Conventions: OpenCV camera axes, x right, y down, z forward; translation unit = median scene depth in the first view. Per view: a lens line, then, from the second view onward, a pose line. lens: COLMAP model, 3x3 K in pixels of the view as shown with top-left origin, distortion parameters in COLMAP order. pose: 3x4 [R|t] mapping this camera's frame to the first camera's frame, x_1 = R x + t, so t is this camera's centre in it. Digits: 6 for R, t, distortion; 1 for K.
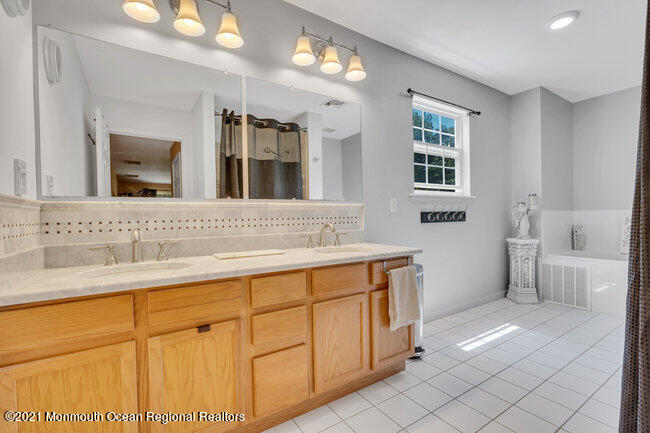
lens RADIAL K [[292.0, 0, 326.2], [0, 292.0, 218.2], [0, 0, 1]] dist [0.000375, -0.000409]
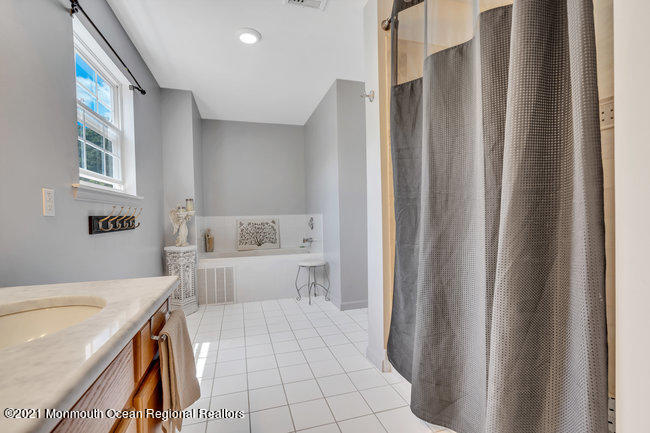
lens RADIAL K [[292.0, 0, 325.2], [0, 292.0, 217.3], [0, 0, 1]] dist [0.000375, -0.000409]
pose [[0.279842, 0.002439, 0.960043, -0.095889], [0.026695, 0.999590, -0.010321, 0.000607], [-0.959675, 0.028517, 0.279662, 0.317429]]
